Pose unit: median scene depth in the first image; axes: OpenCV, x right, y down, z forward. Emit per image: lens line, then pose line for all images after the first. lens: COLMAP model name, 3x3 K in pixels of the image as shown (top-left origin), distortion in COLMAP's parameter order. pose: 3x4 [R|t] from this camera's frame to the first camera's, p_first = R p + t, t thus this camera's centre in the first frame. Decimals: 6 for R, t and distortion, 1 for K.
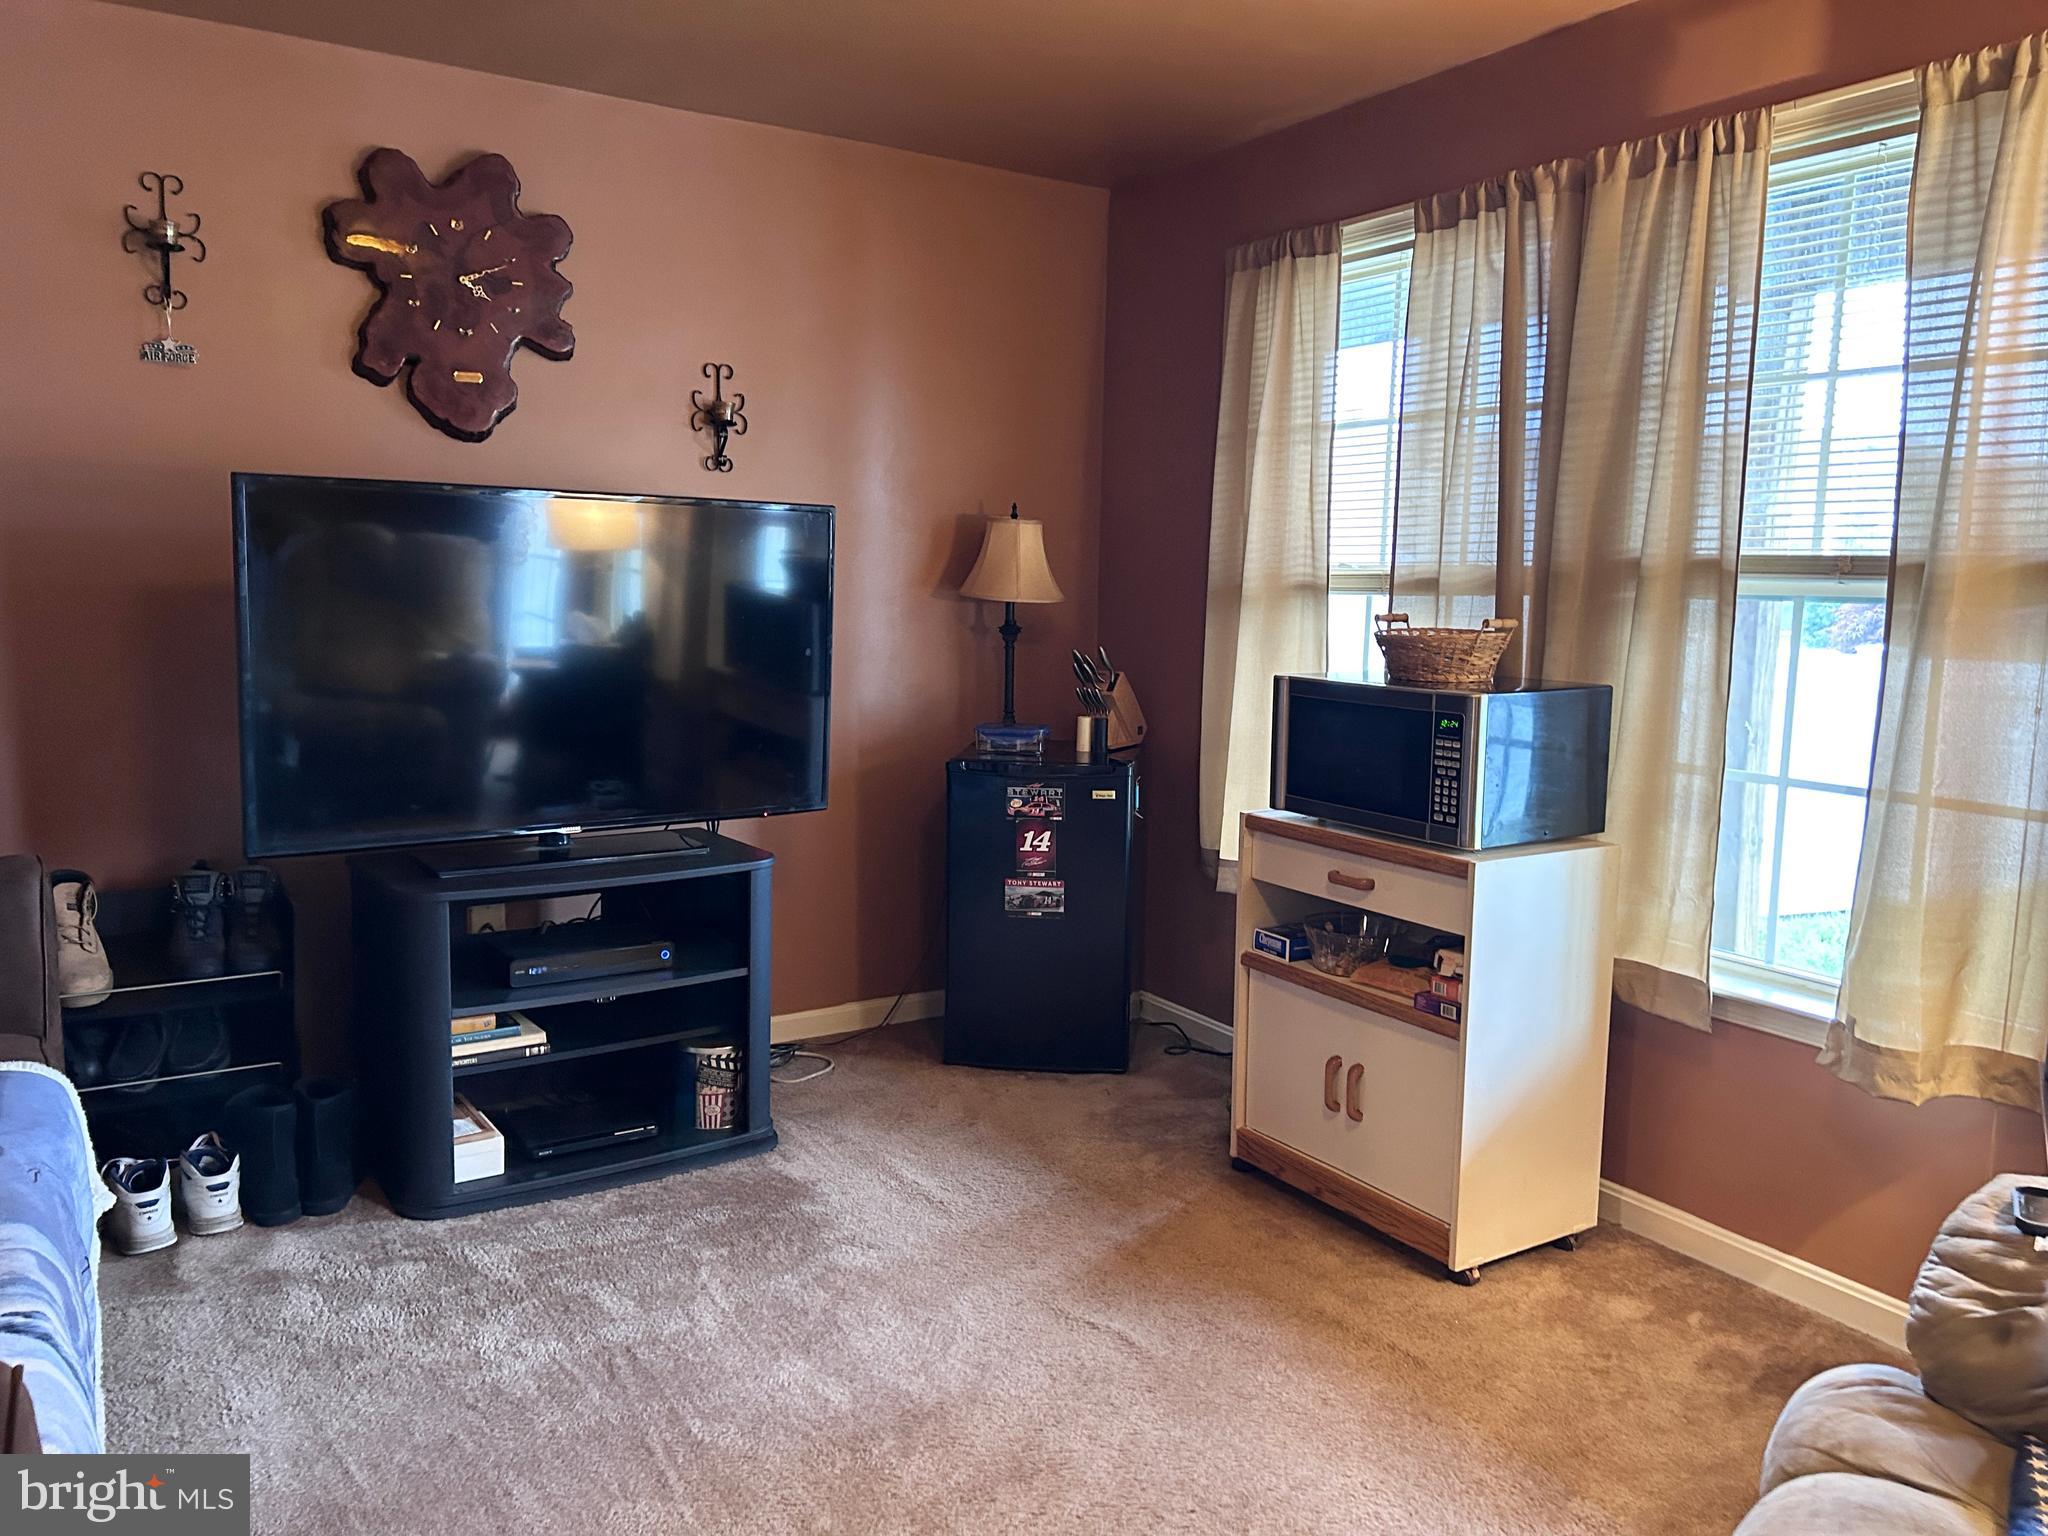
lens RADIAL K [[1538.8, 0, 1035.6], [0, 1538.8, 756.5], [0, 0, 1]] dist [0.076637, -0.082648]
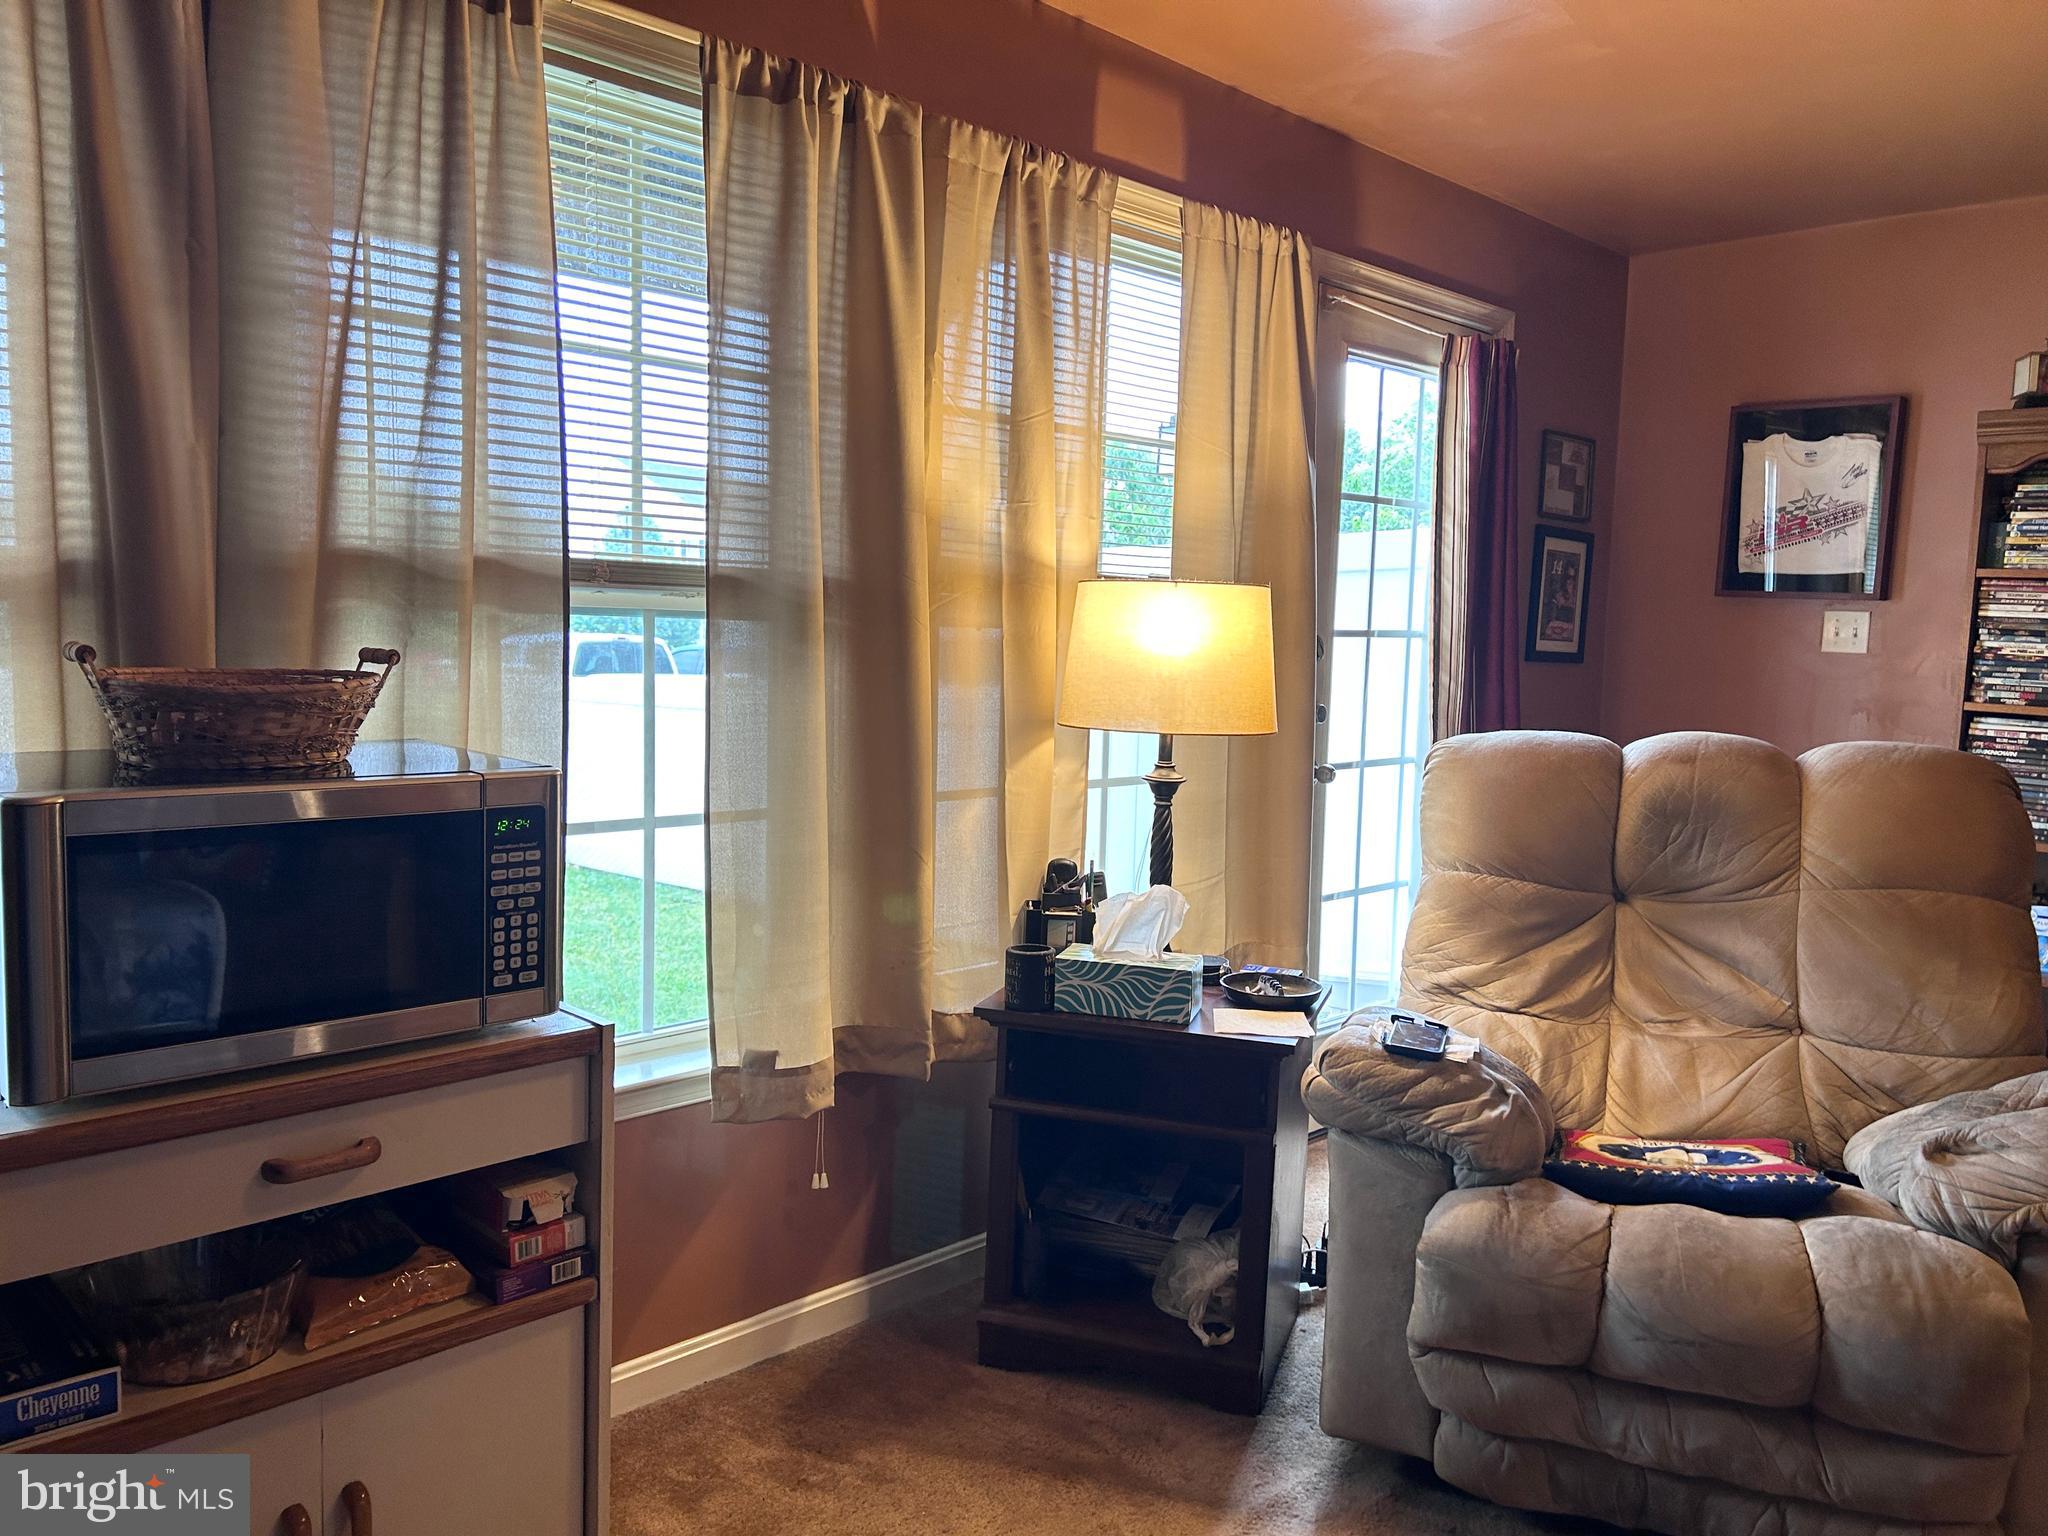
lens RADIAL K [[1538.8, 0, 1024.9], [0, 1538.8, 772.2], [0, 0, 1]] dist [0.076637, -0.082648]
pose [[-0.213842, -0.123967, 0.968970, -0.319571], [0.083268, 0.985992, 0.144521, -0.098446], [-0.973313, 0.111589, -0.200524, 0.803701]]
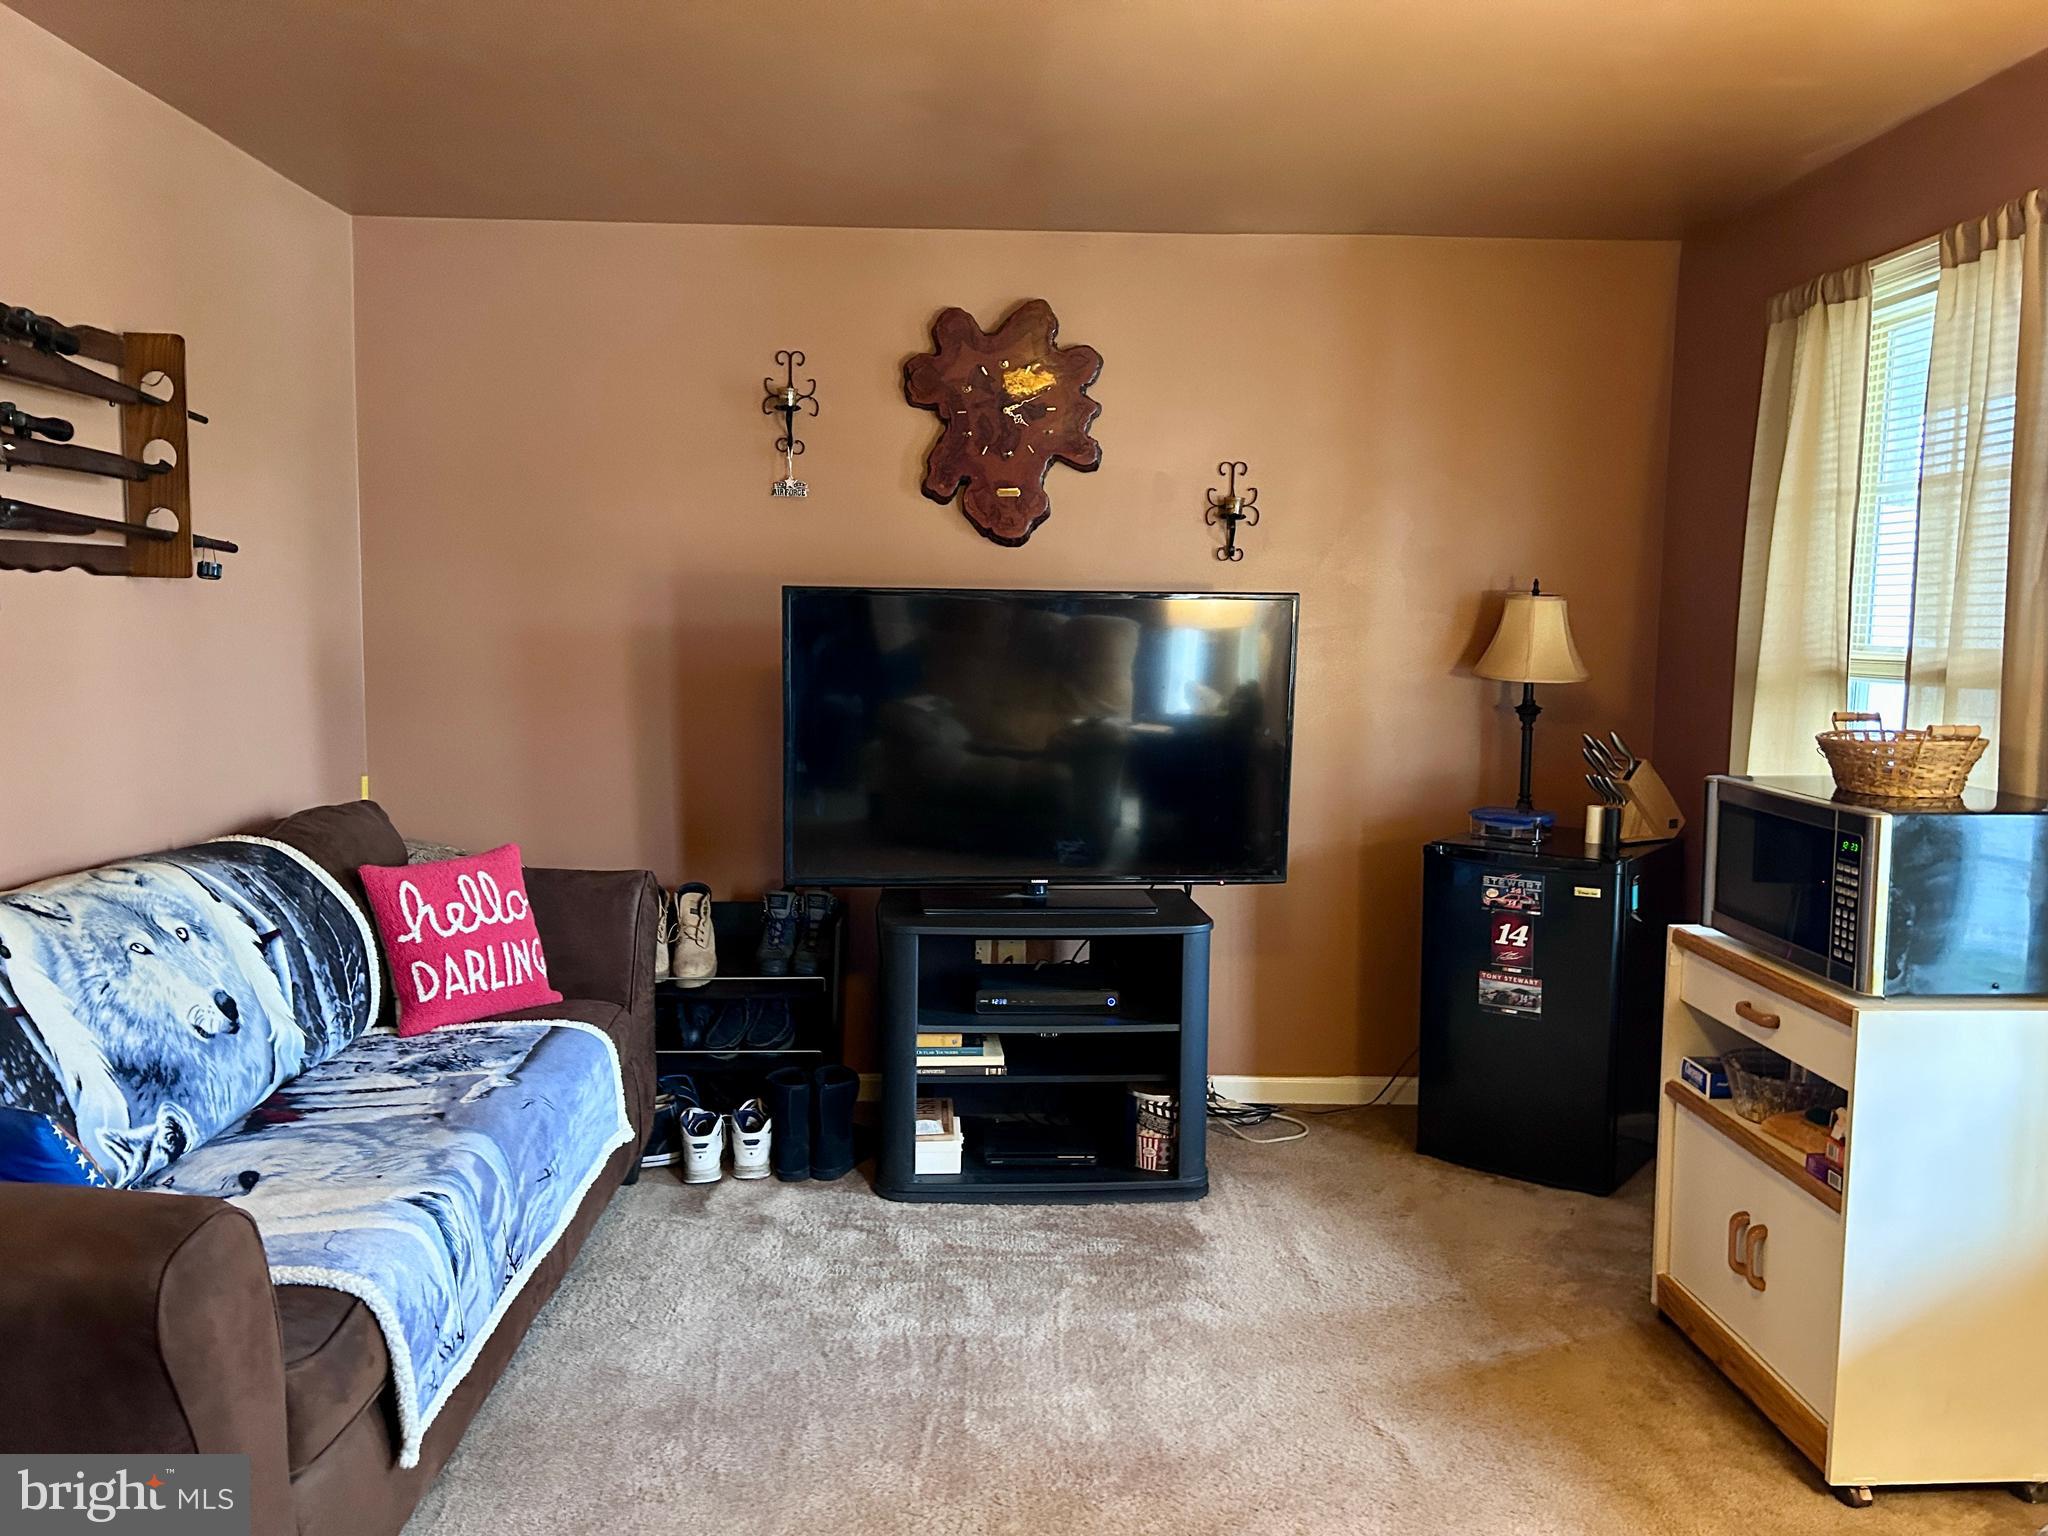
lens RADIAL K [[1538.8, 0, 1023.3], [0, 1538.8, 753.1], [0, 0, 1]] dist [0.076637, -0.082648]
pose [[0.859418, 0.037890, -0.509868, 0.272747], [-0.055534, 0.998268, -0.019422, -0.026461], [0.508249, 0.045007, 0.860033, 0.011850]]
